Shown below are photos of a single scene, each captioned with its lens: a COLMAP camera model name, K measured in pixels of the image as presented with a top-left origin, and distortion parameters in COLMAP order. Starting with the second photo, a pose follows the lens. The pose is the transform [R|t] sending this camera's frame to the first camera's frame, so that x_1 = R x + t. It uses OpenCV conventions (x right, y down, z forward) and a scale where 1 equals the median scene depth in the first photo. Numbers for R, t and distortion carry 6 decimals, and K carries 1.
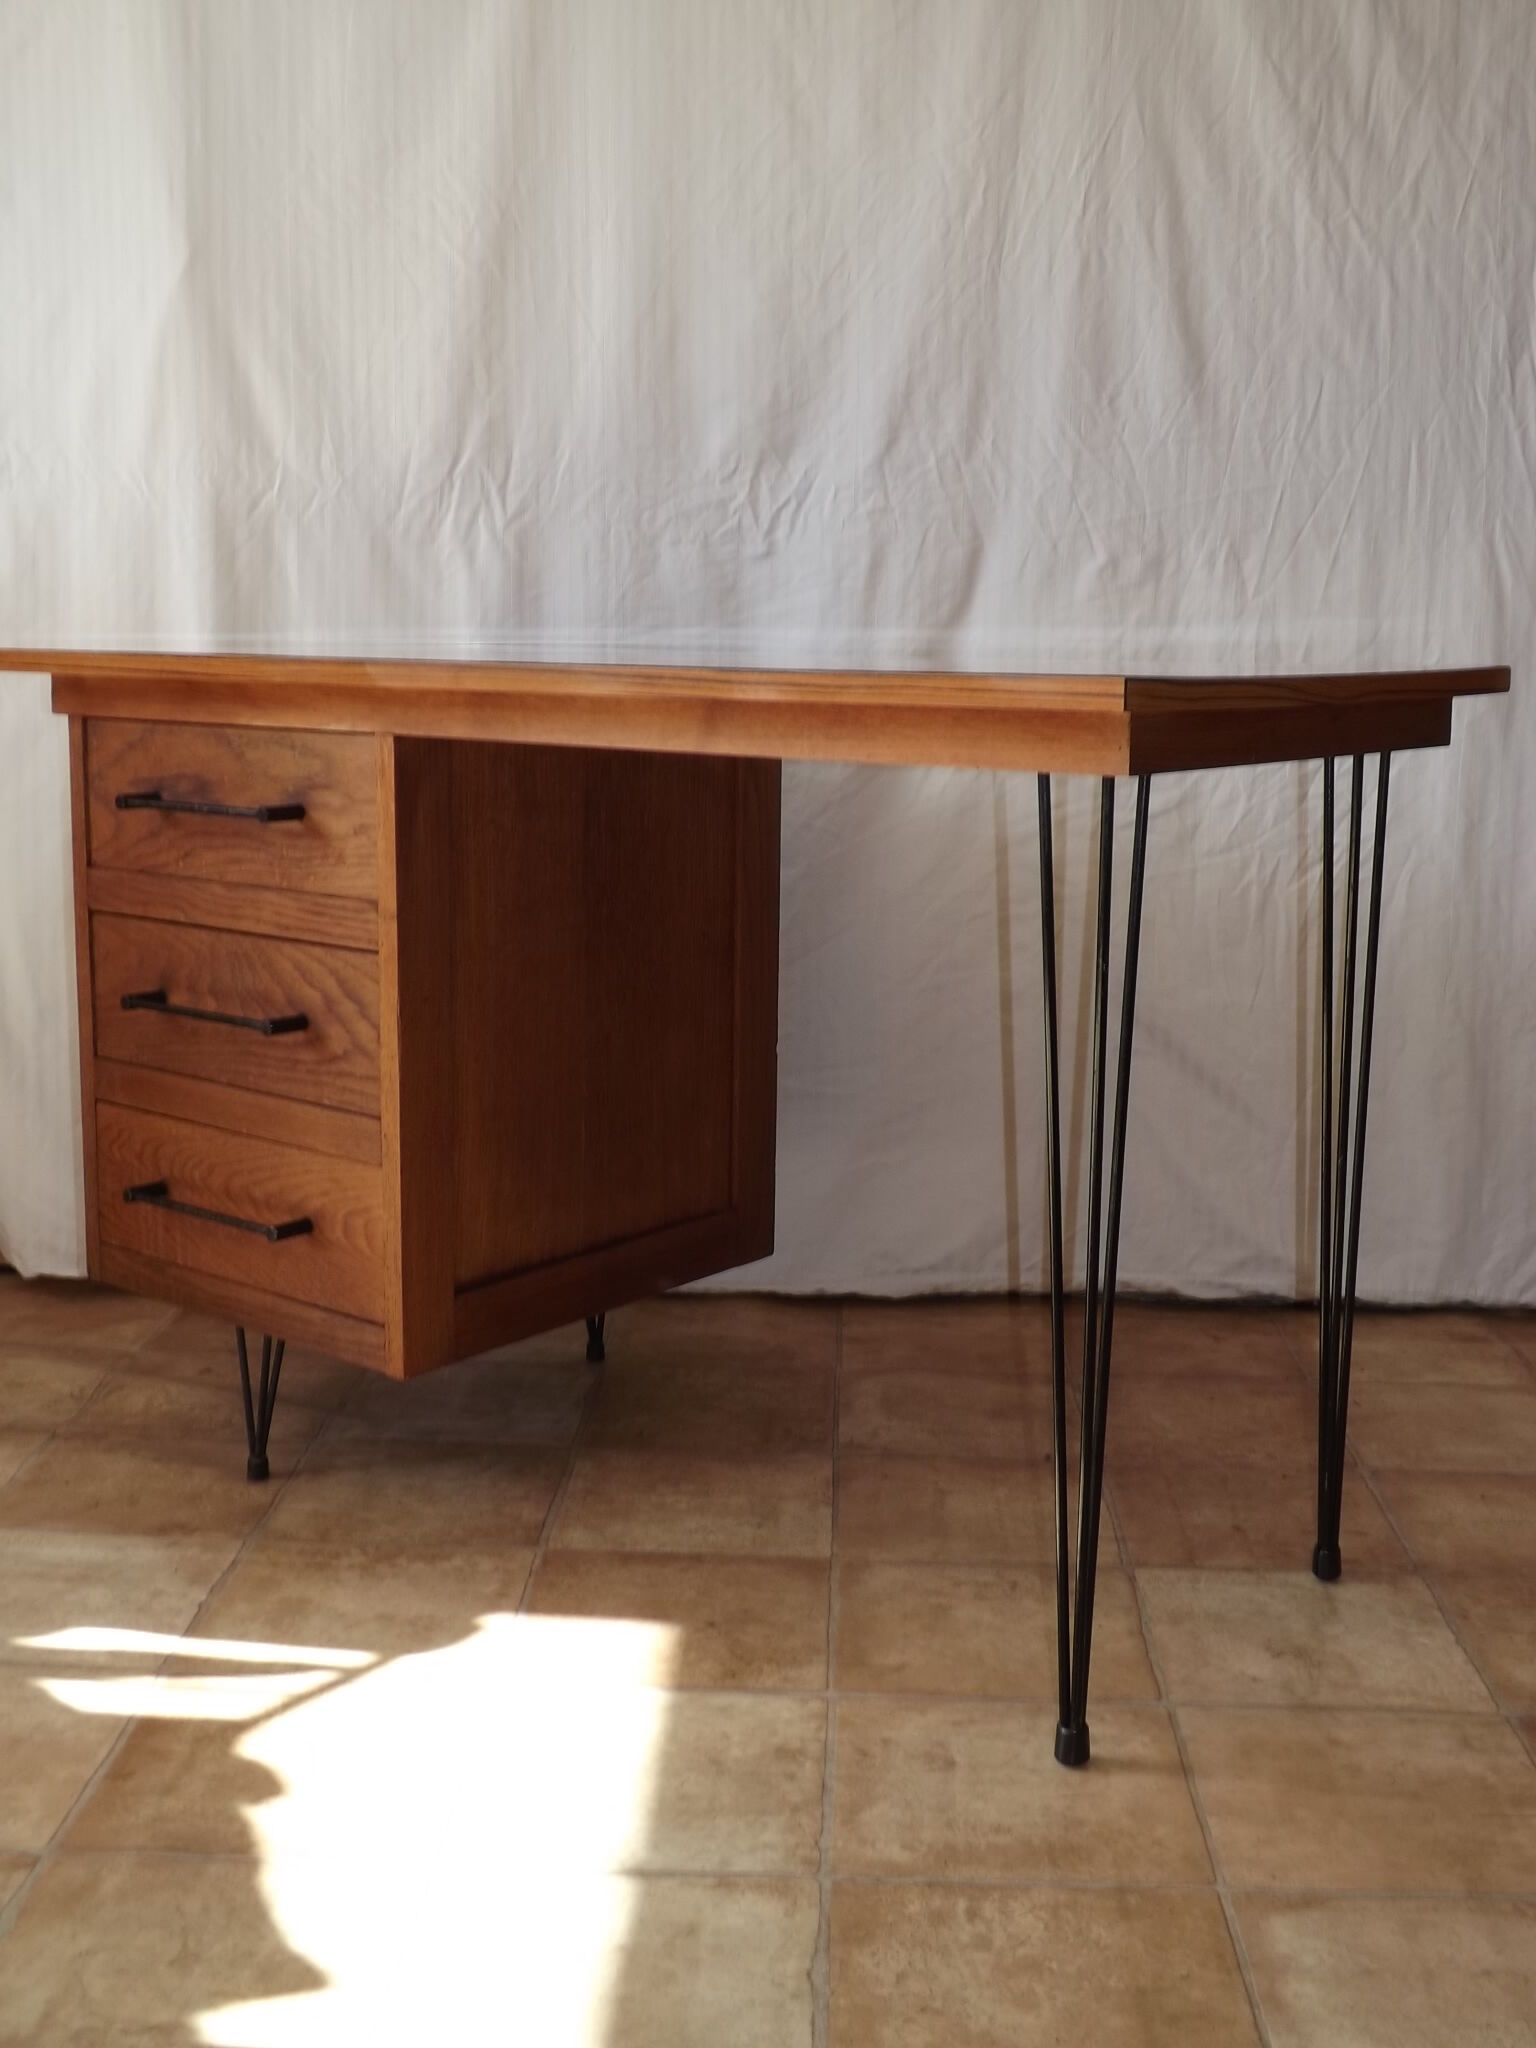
lens RADIAL K [[2240.5, 0, 751.9], [0, 2240.5, 979.3], [0, 0, 1]] dist [0.008990, 0.000000]
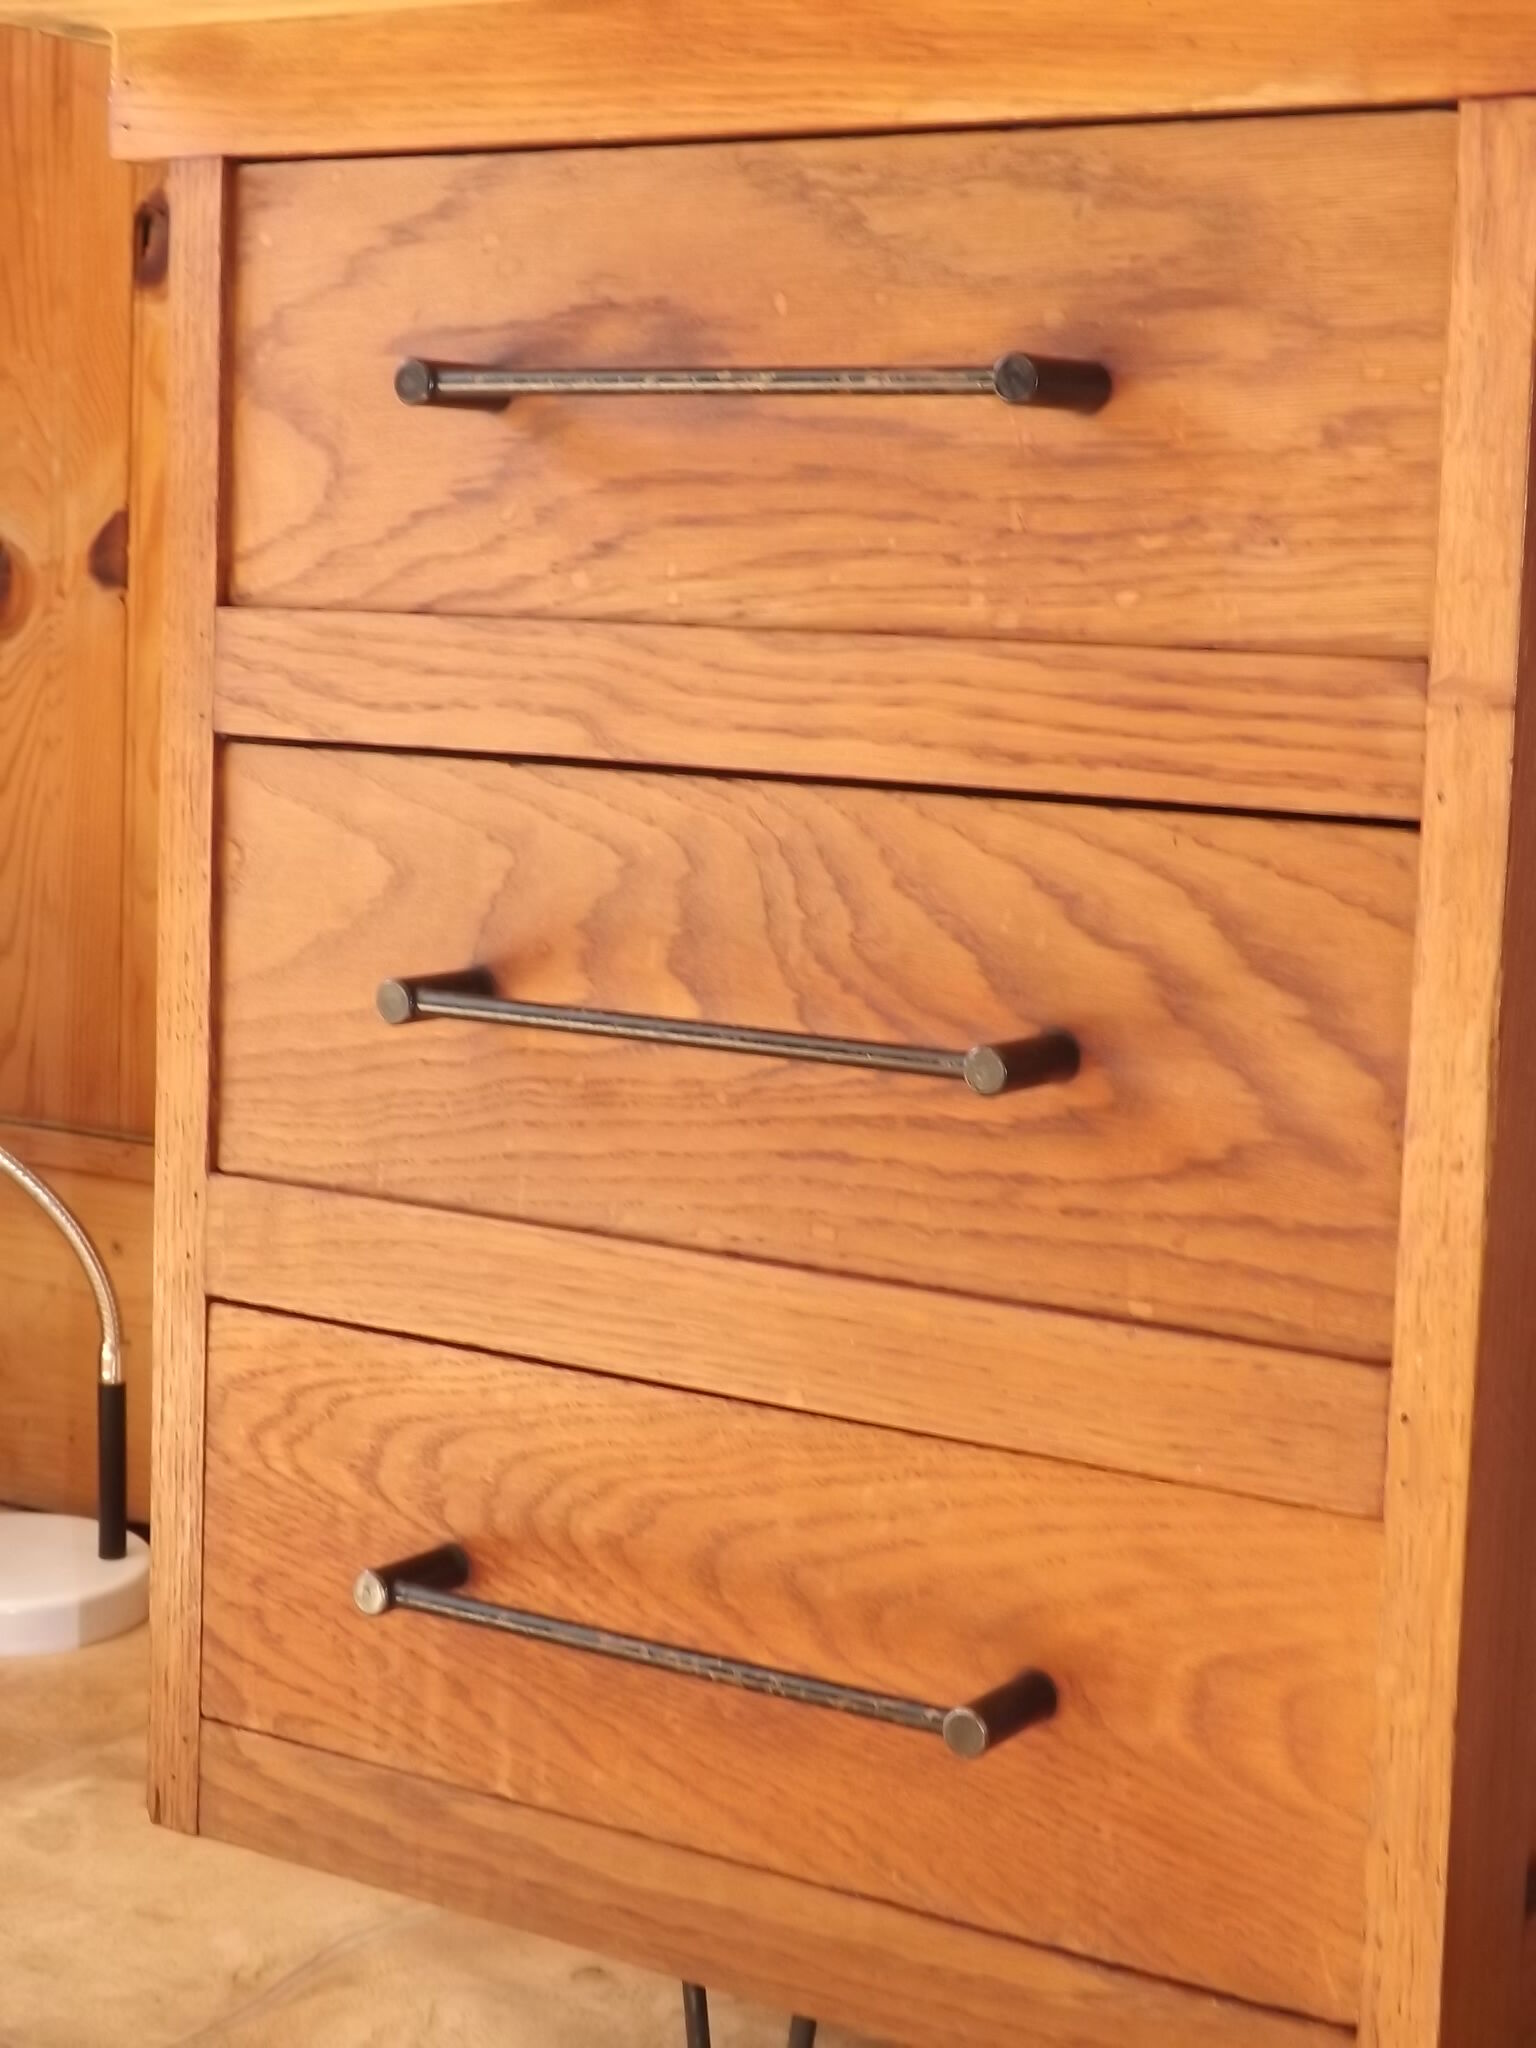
lens RADIAL K [[3463.4, 0, 776.0], [0, 3463.4, 905.0], [0, 0, 1]] dist [-0.022387, 0.000000]
pose [[0.867614, 0.065503, -0.492905, 0.073868], [-0.099242, 0.994152, -0.042571, 0.016050], [0.487234, 0.085852, 0.869041, 0.547813]]
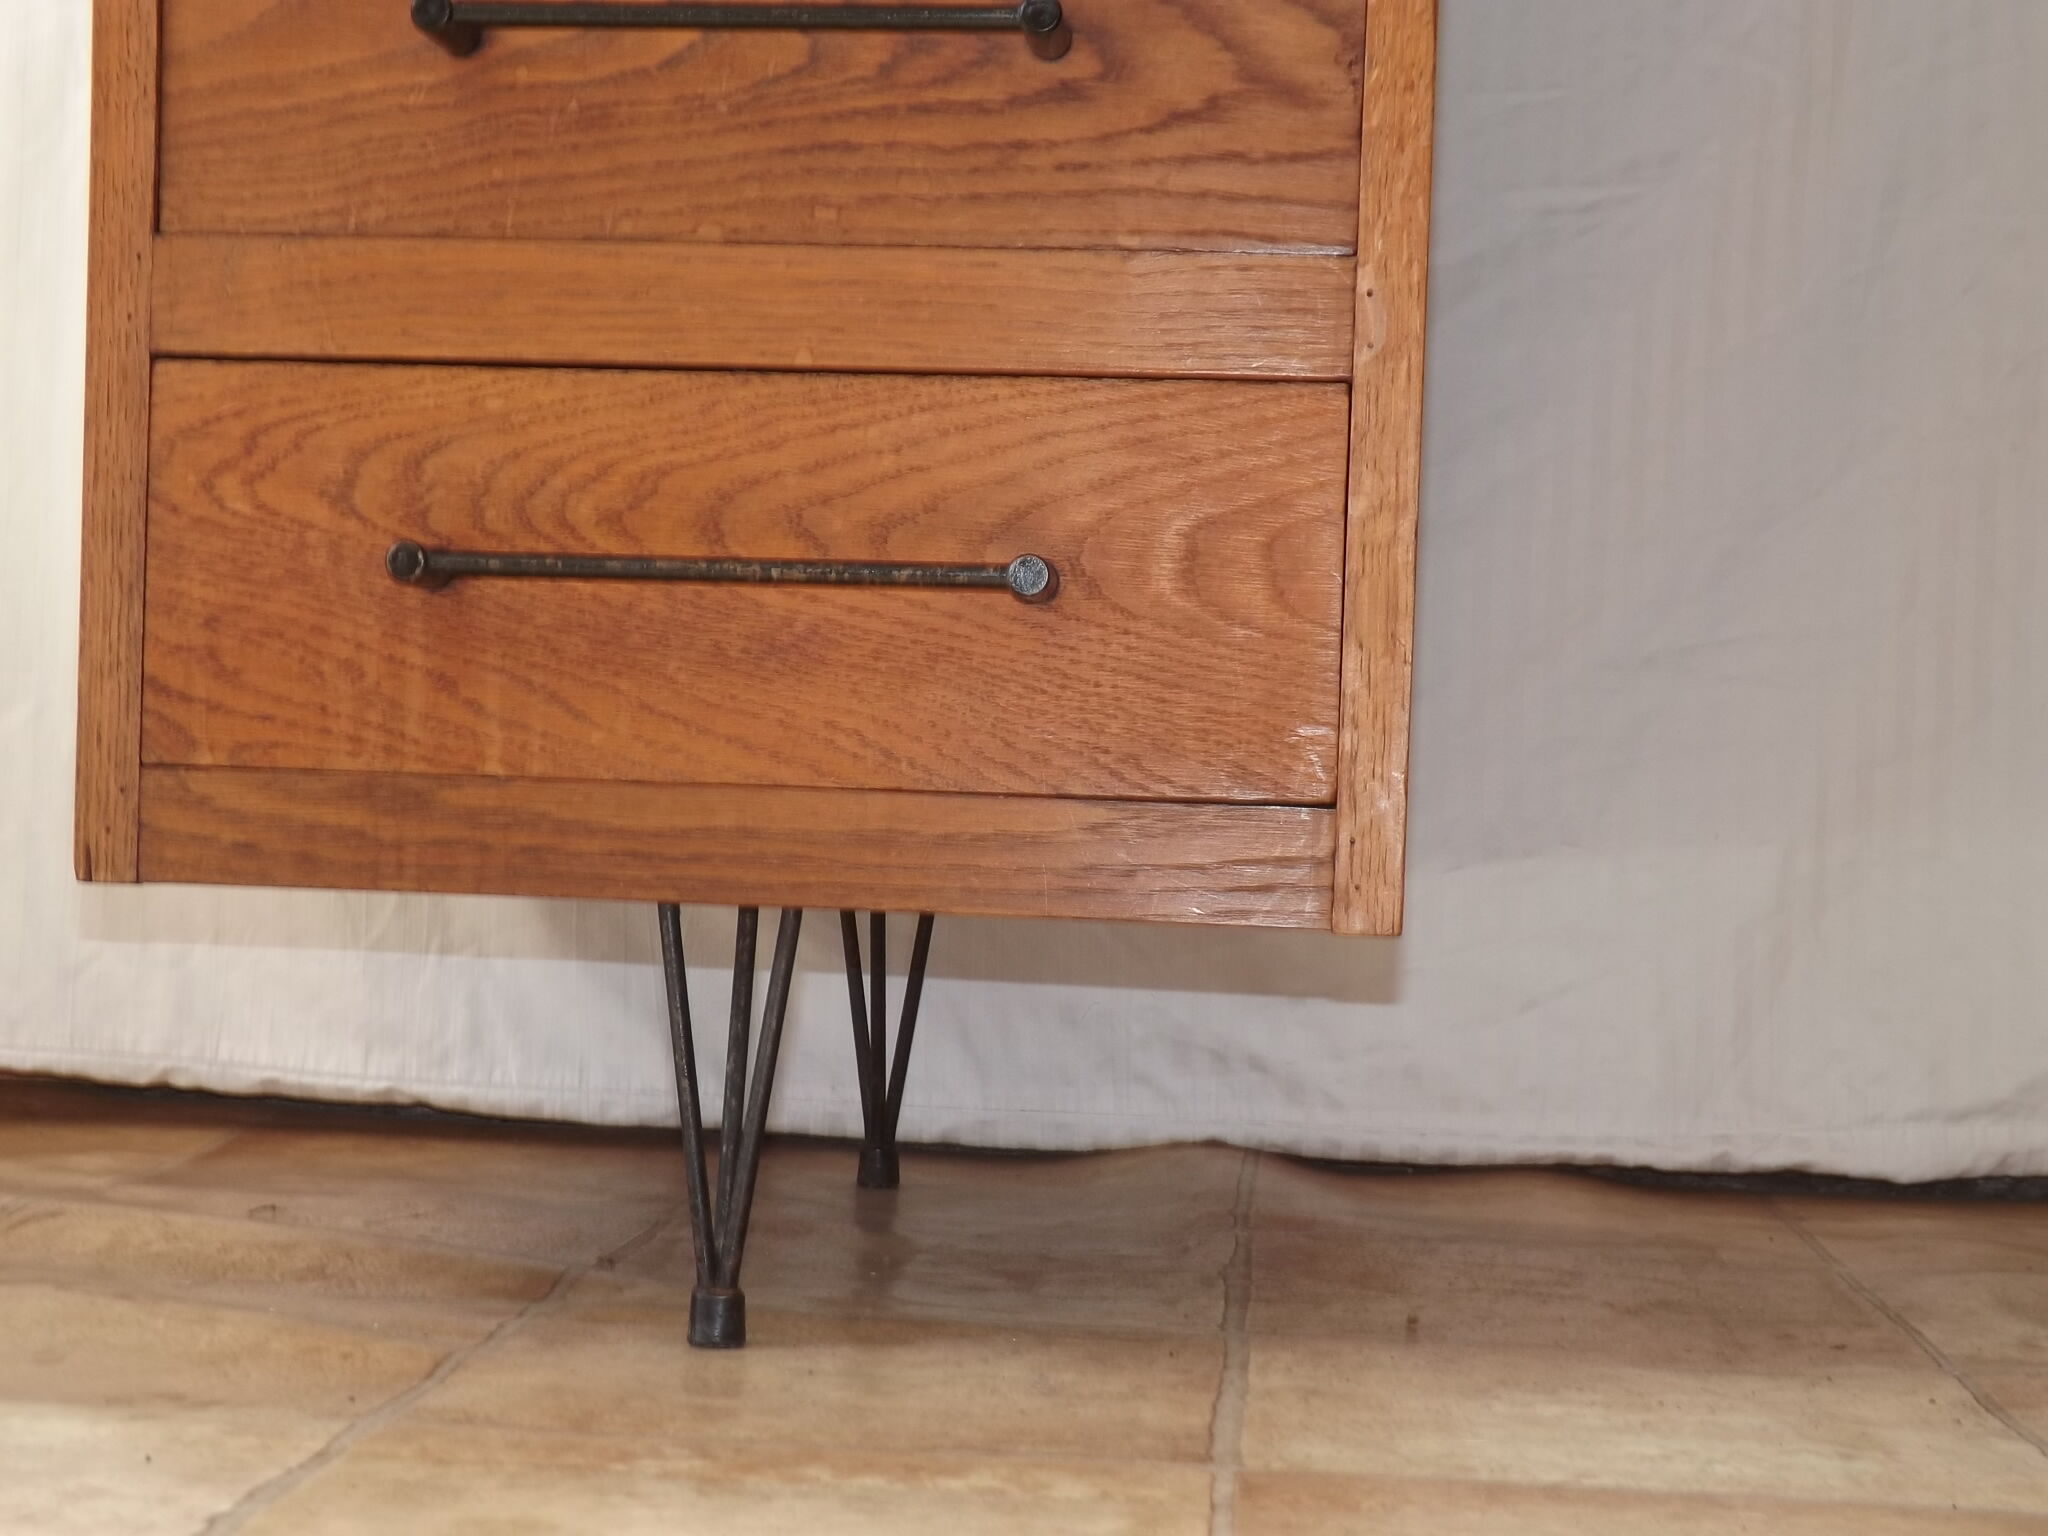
lens RADIAL K [[3463.4, 0, 933.8], [0, 3463.4, 828.0], [0, 0, 1]] dist [-0.022387, 0.000000]
pose [[0.998010, 0.019576, -0.059937, -0.099376], [-0.027355, 0.990892, -0.131851, 0.209752], [0.056810, 0.133228, 0.989456, 0.433859]]
